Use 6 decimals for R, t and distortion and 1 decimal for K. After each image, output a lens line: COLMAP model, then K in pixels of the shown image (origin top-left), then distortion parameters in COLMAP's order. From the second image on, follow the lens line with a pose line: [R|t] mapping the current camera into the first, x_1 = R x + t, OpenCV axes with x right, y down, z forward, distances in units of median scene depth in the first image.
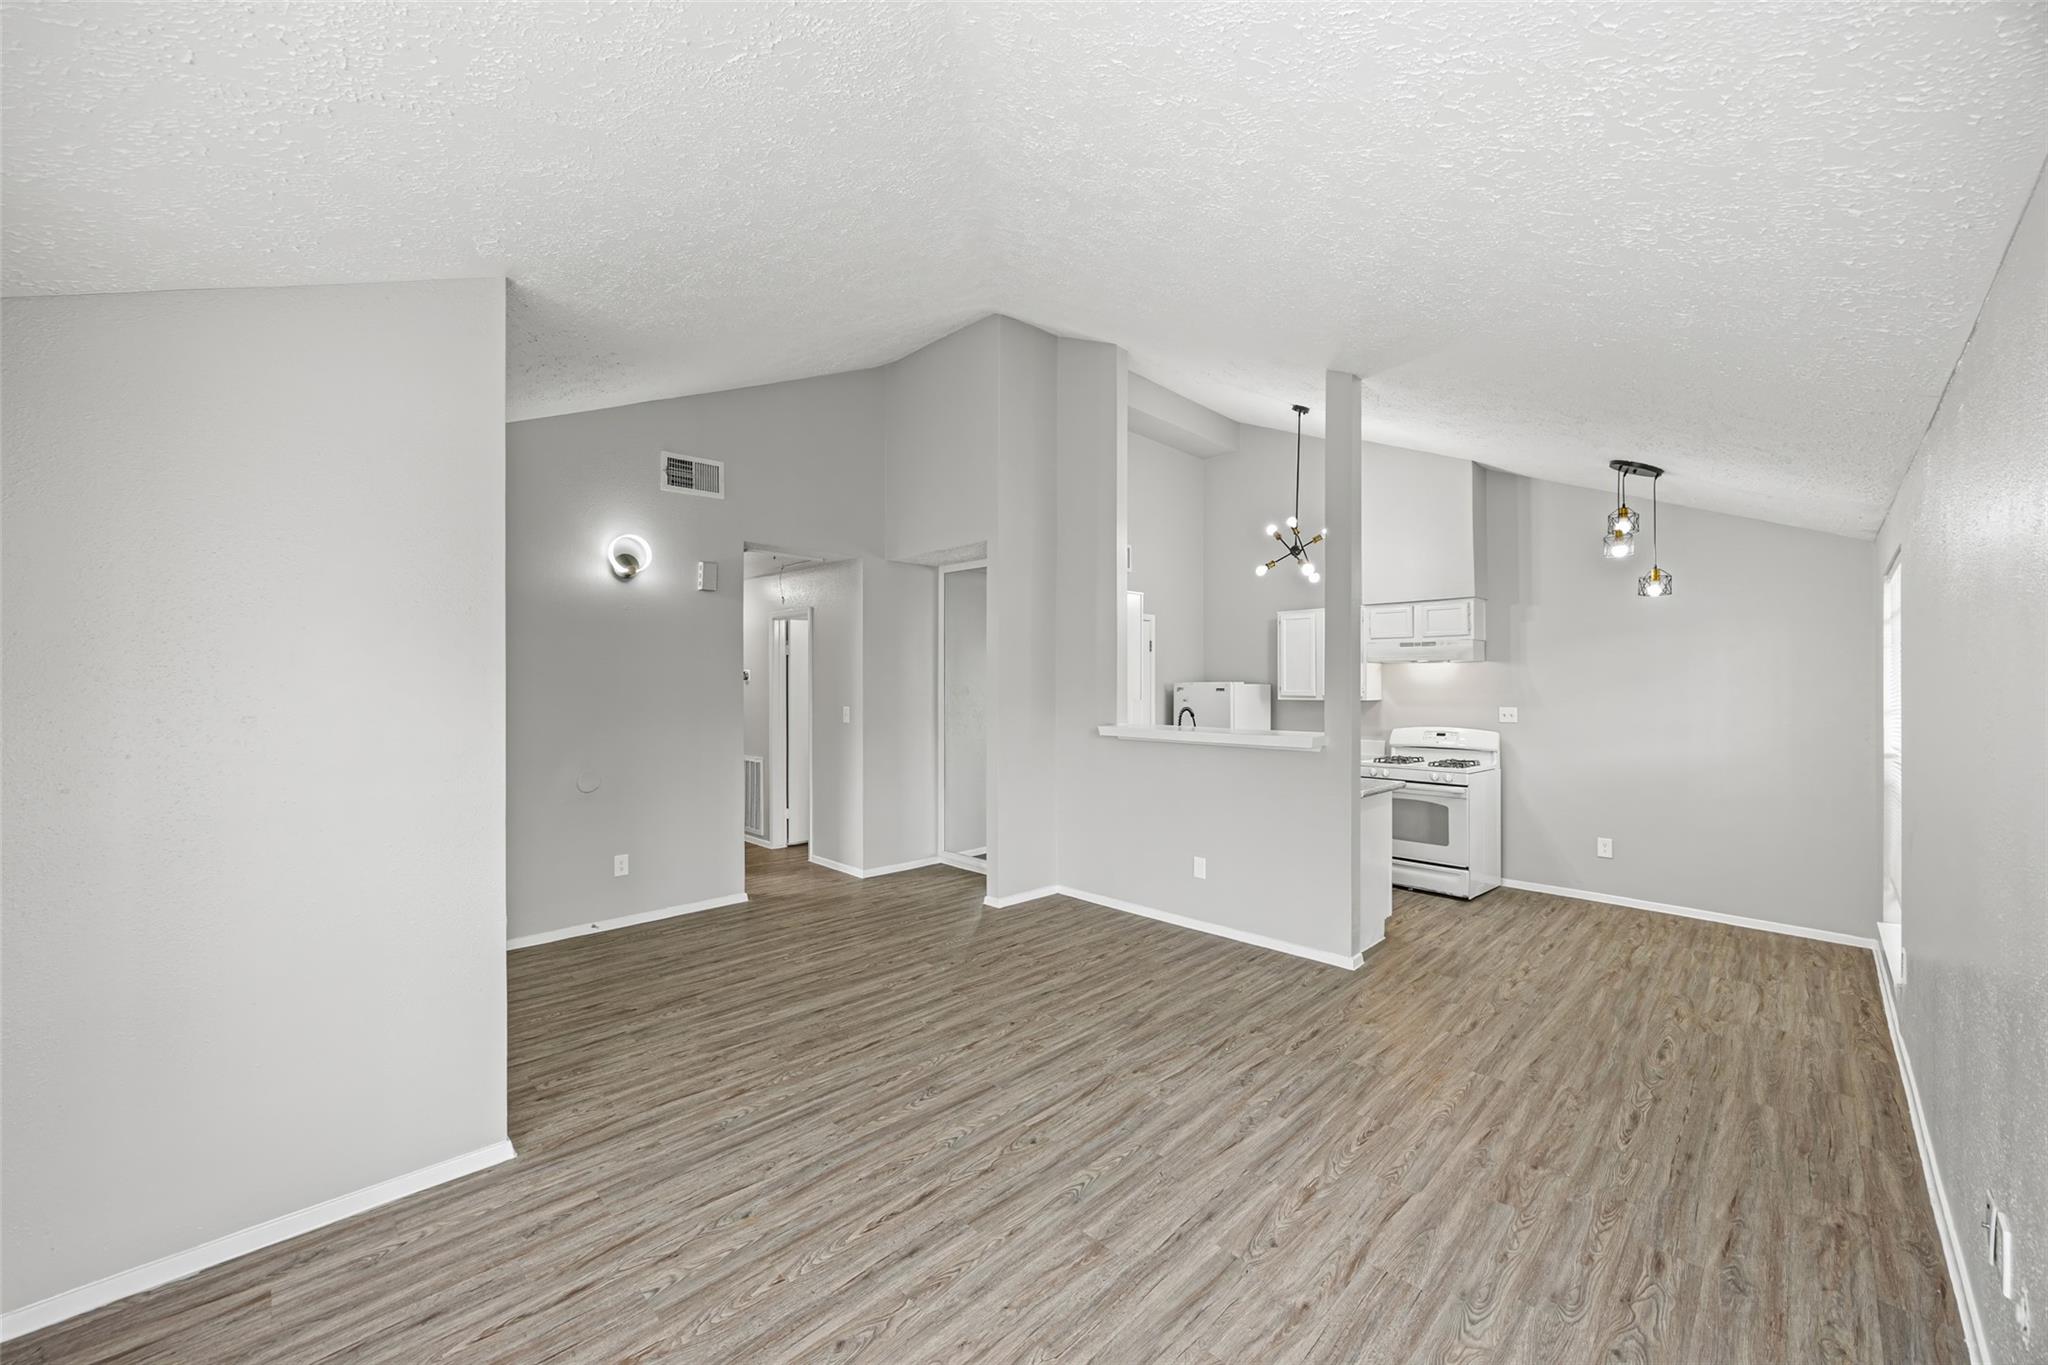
lens RADIAL K [[808.5, 0, 1032.2], [0, 808.5, 684.9], [0, 0, 1]] dist [-0.001016, 0.000144]
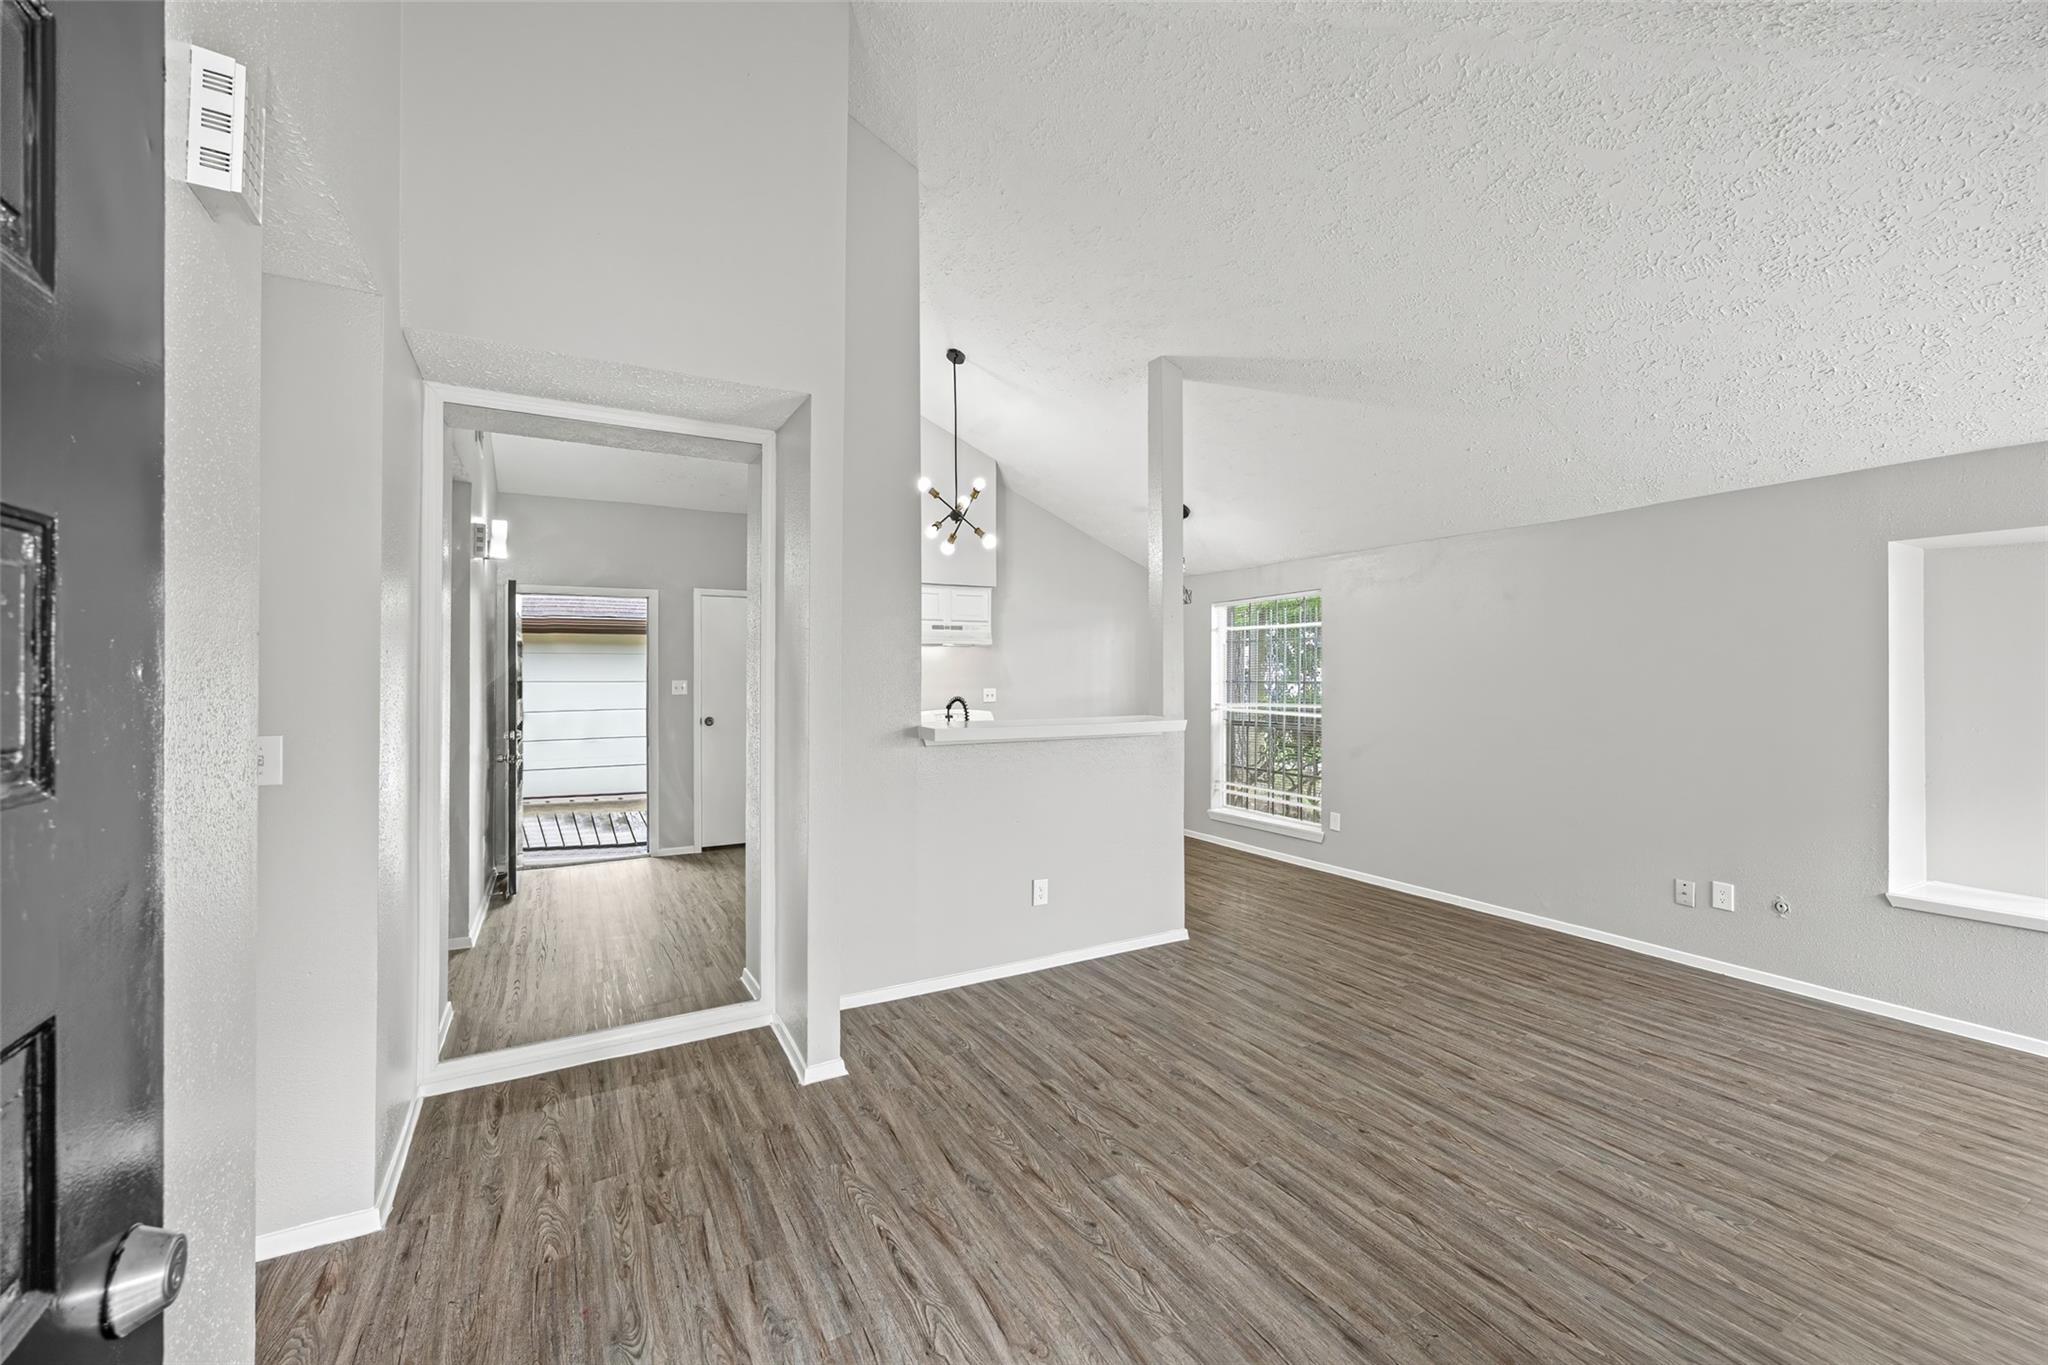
lens RADIAL K [[808.5, 0, 1029.6], [0, 808.5, 670.2], [0, 0, 1]] dist [-0.001016, 0.000144]
pose [[0.268134, -0.000540, 0.963382, -0.787952], [0.003265, 0.999995, -0.000349, 0.002458], [-0.963376, 0.003239, 0.268134, 1.068852]]
